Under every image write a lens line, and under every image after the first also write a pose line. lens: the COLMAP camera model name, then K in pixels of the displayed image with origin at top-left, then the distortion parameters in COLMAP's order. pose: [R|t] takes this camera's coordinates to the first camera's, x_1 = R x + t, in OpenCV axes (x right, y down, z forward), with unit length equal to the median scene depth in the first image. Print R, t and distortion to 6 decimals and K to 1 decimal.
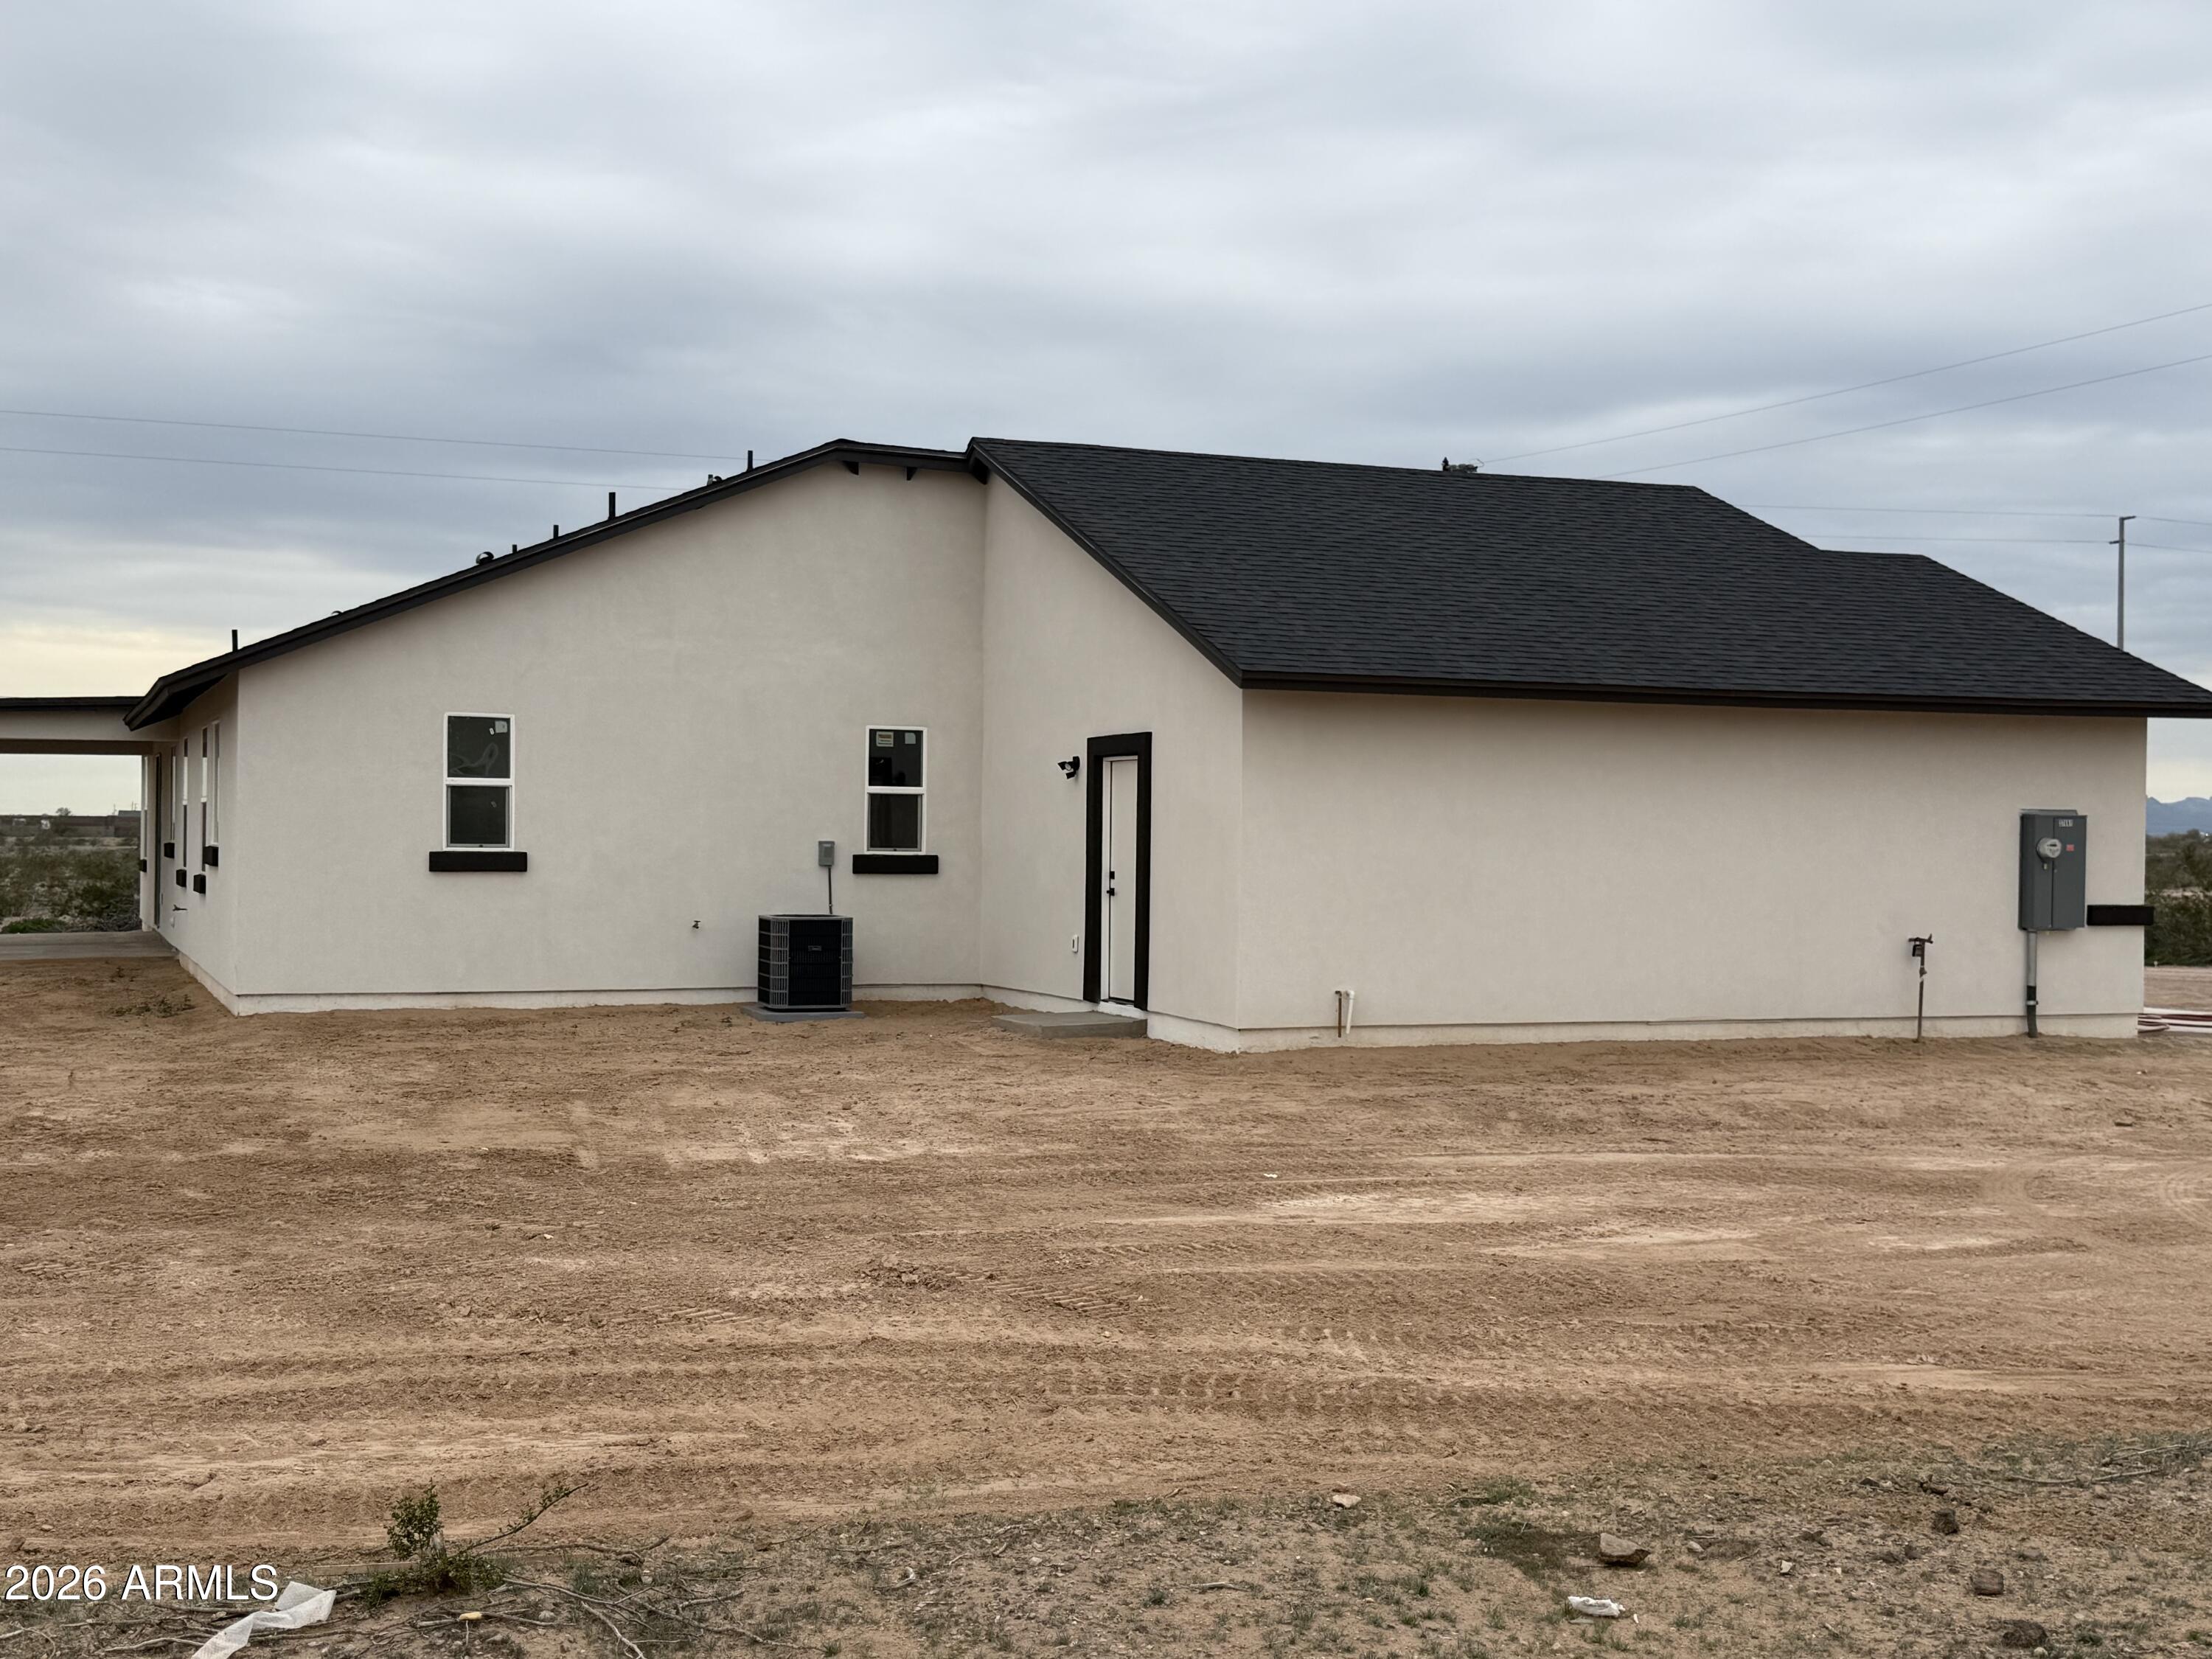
lens RADIAL K [[2634.2, 0, 1106.0], [0, 2634.2, 829.5], [0, 0, 1]] dist [0.017687, 0.013716]
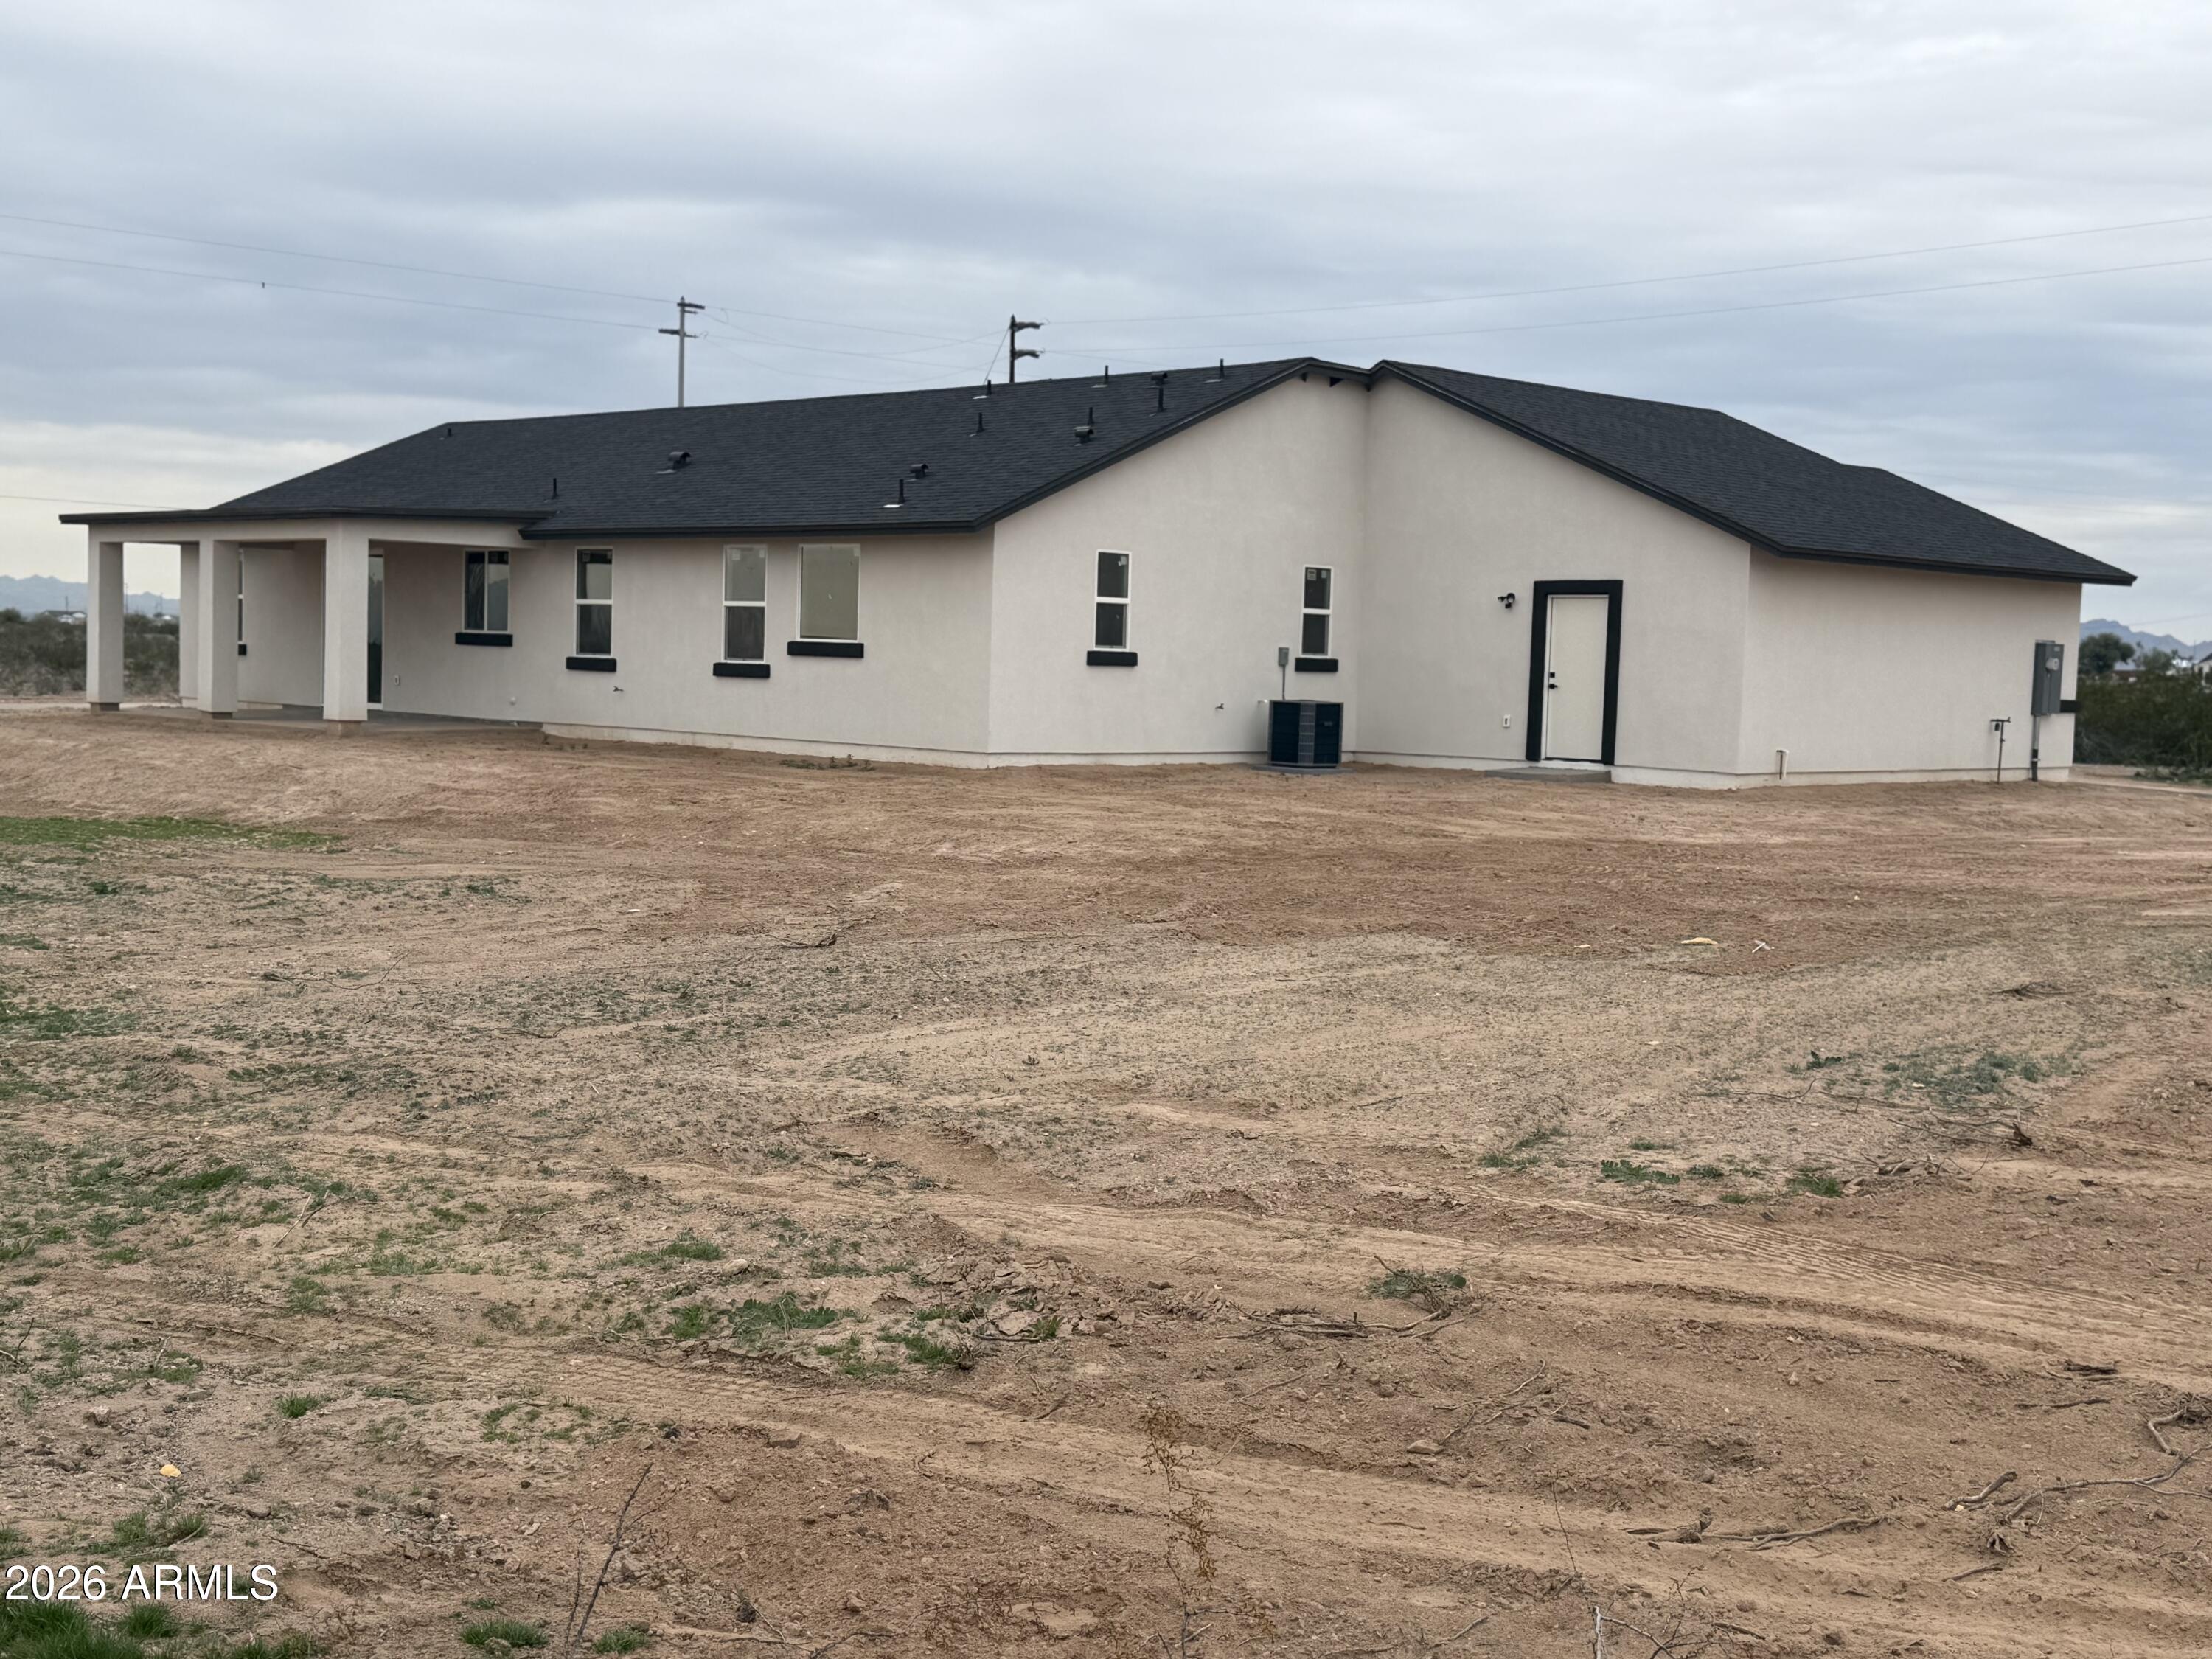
lens RADIAL K [[2634.2, 0, 1106.0], [0, 2634.2, 829.5], [0, 0, 1]] dist [0.017687, 0.013716]
pose [[0.927523, -0.010160, 0.373627, -0.764745], [-0.021728, 0.996474, 0.081037, -0.010553], [-0.373133, -0.083282, 0.924032, -0.282868]]
